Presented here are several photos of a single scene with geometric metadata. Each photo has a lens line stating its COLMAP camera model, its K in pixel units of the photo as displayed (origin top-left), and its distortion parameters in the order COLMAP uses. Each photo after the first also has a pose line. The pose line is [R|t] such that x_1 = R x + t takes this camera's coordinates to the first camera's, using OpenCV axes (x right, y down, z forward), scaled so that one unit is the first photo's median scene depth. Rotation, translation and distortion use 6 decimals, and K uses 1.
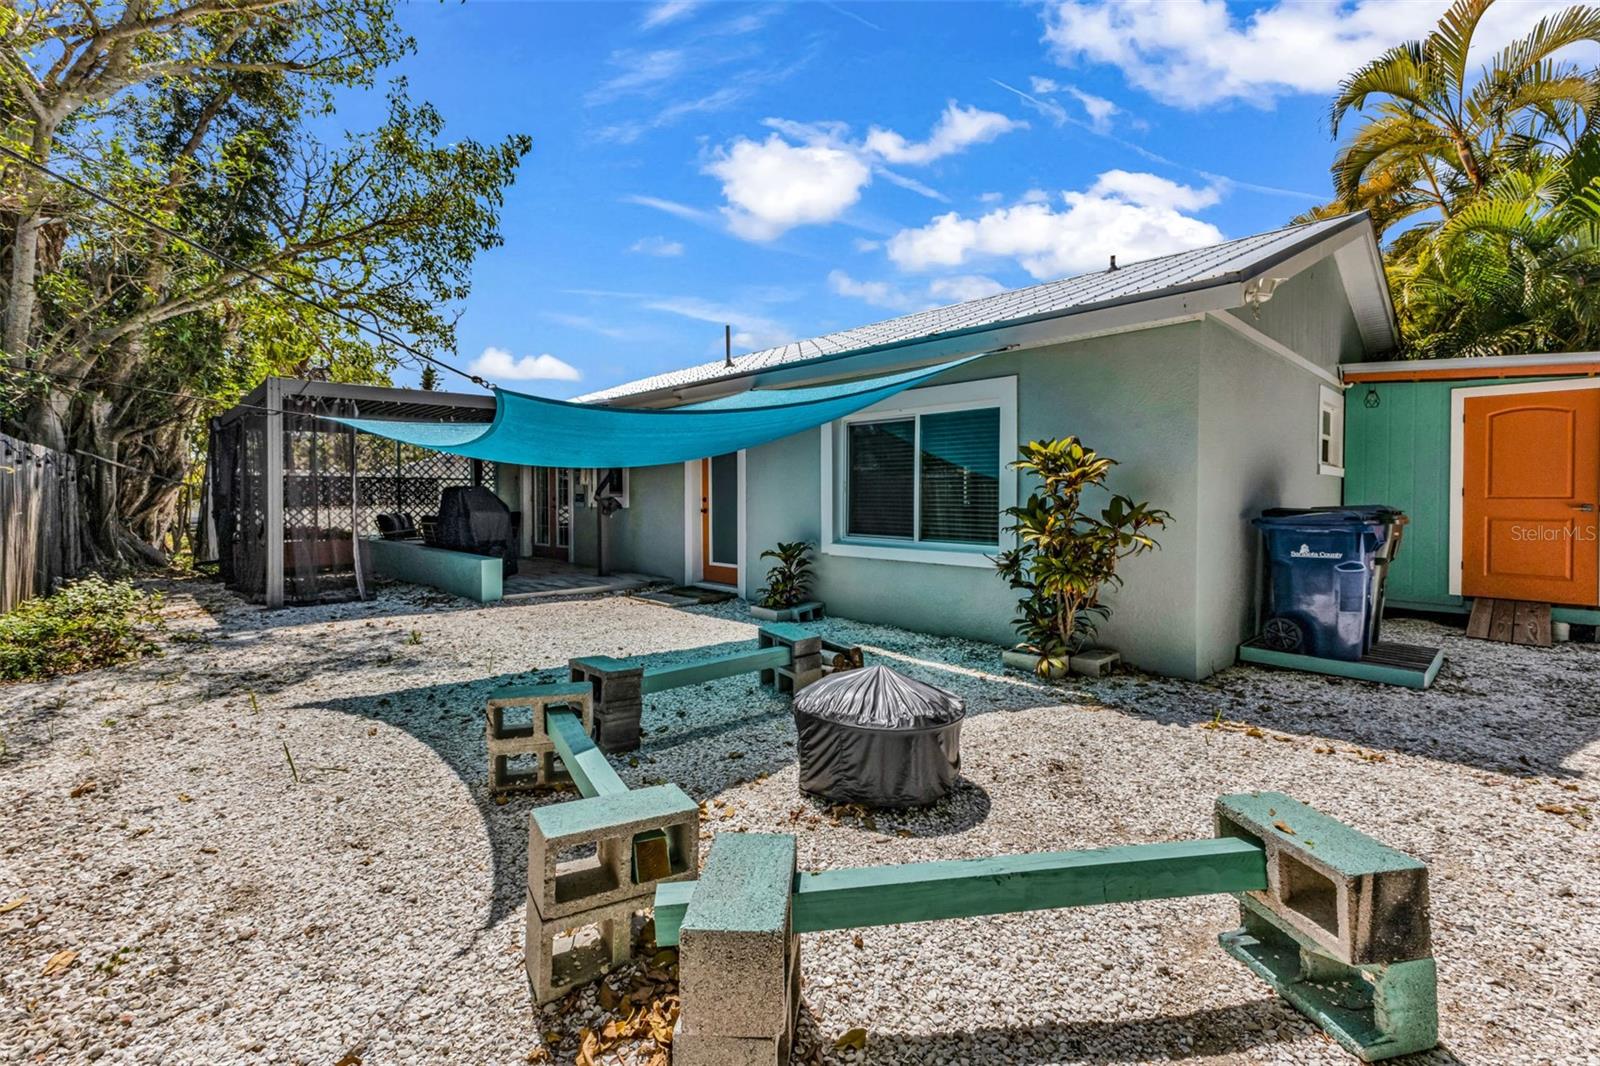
lens RADIAL K [[694.7, 0, 800.3], [0, 694.7, 528.8], [0, 0, 1]] dist [0.019123, -0.007331]
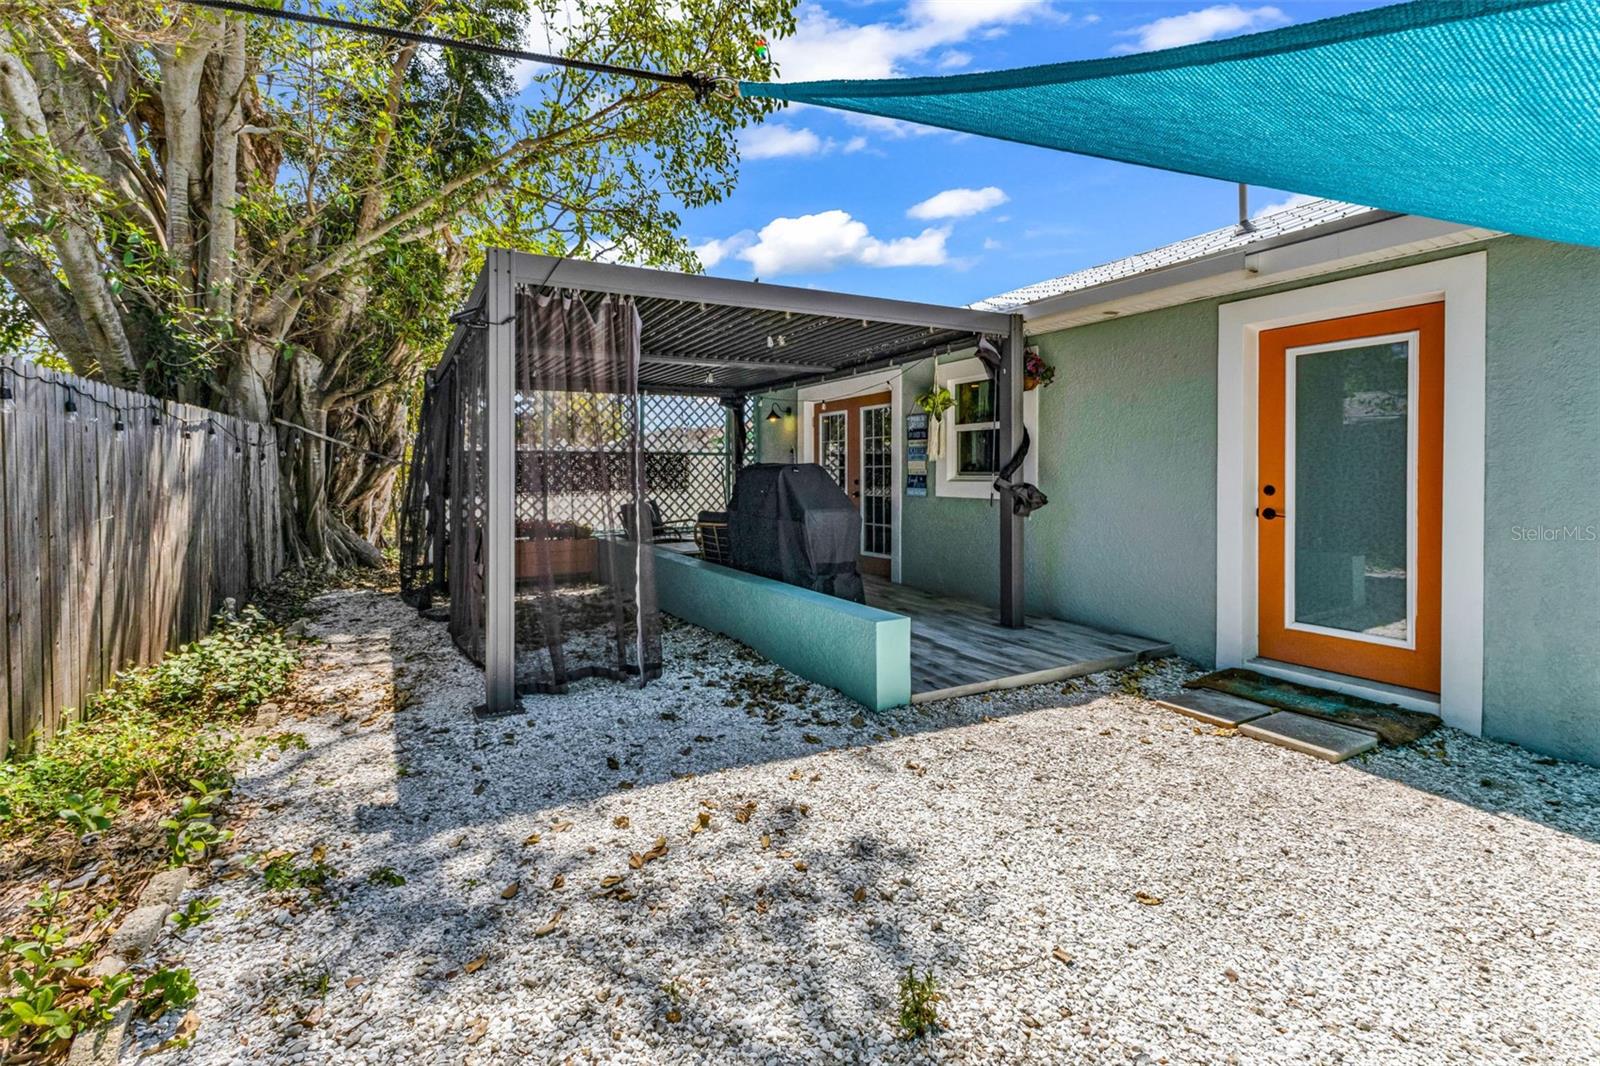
lens RADIAL K [[699.0, 0, 794.5], [0, 699.0, 518.2], [0, 0, 1]] dist [-0.001721, -0.007895]
pose [[0.970406, 0.014427, -0.241049, -0.262290], [-0.009897, 0.999751, 0.019993, -0.022049], [0.241277, -0.017016, 0.970307, 0.352138]]
